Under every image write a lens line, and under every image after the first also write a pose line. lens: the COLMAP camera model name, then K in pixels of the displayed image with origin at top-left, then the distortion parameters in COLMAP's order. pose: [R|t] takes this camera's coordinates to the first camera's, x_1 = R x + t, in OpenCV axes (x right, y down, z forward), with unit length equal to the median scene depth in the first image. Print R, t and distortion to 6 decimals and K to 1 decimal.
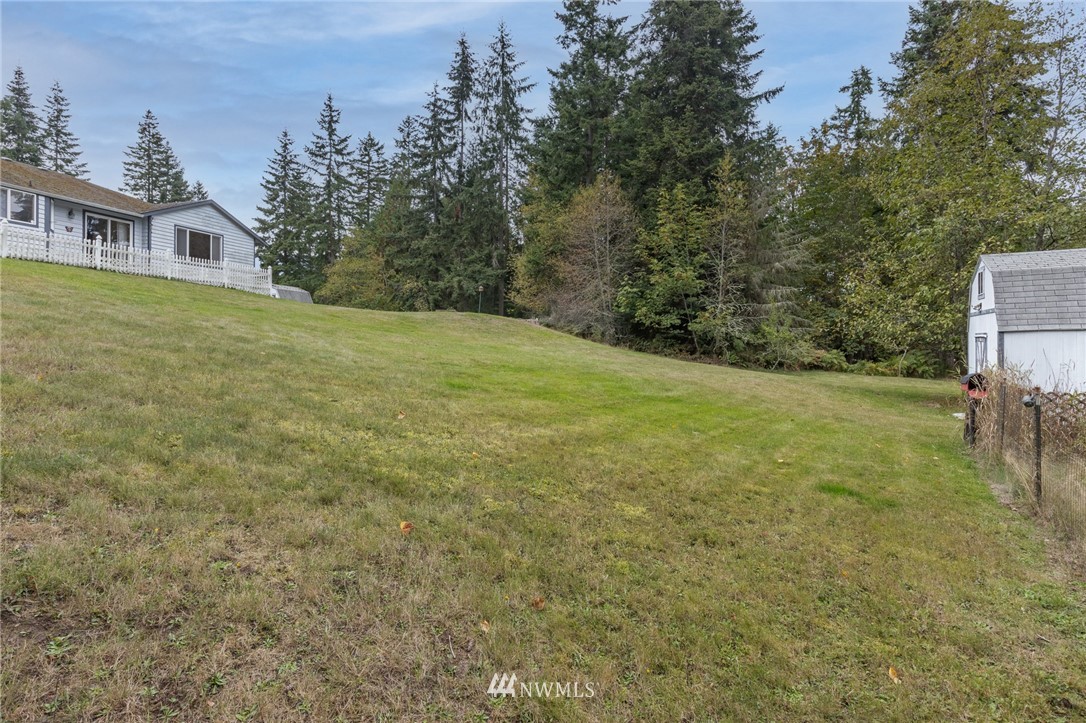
lens RADIAL K [[548.9, 0, 540.2], [0, 548.9, 339.0], [0, 0, 1]] dist [-0.003472, -0.000743]
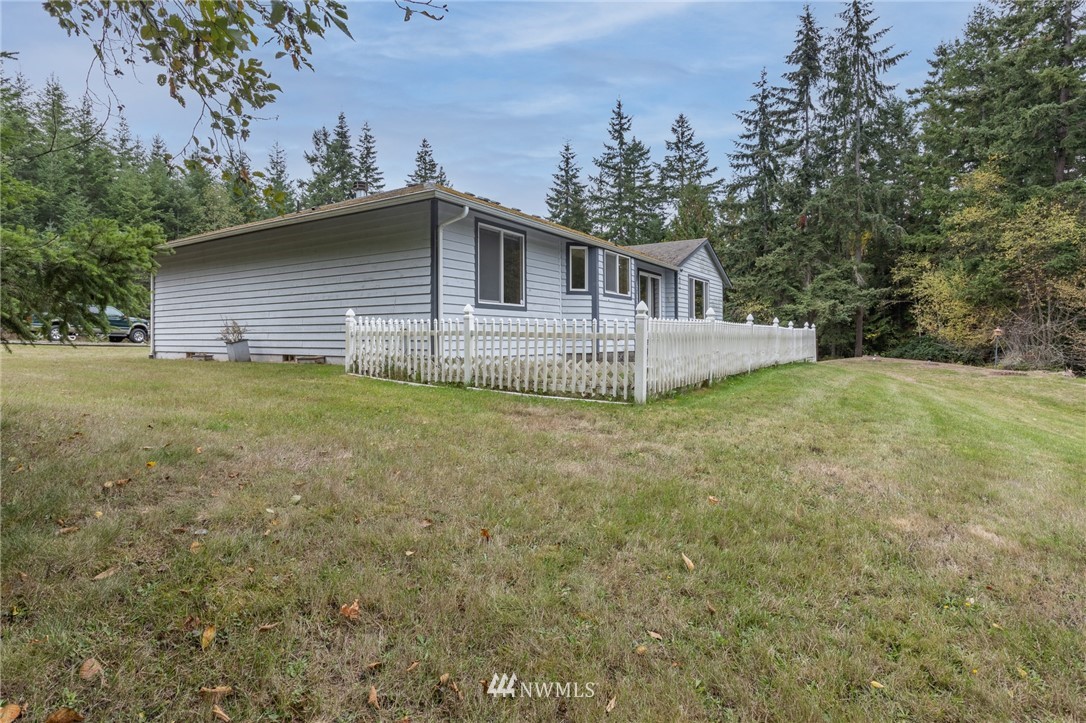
lens RADIAL K [[548.9, 0, 540.2], [0, 548.9, 339.0], [0, 0, 1]] dist [-0.003472, -0.000743]
pose [[0.953415, -0.001184, -0.301660, -0.233540], [0.003025, 0.999980, 0.005636, -0.044150], [0.301648, -0.006286, 0.953399, 0.060346]]
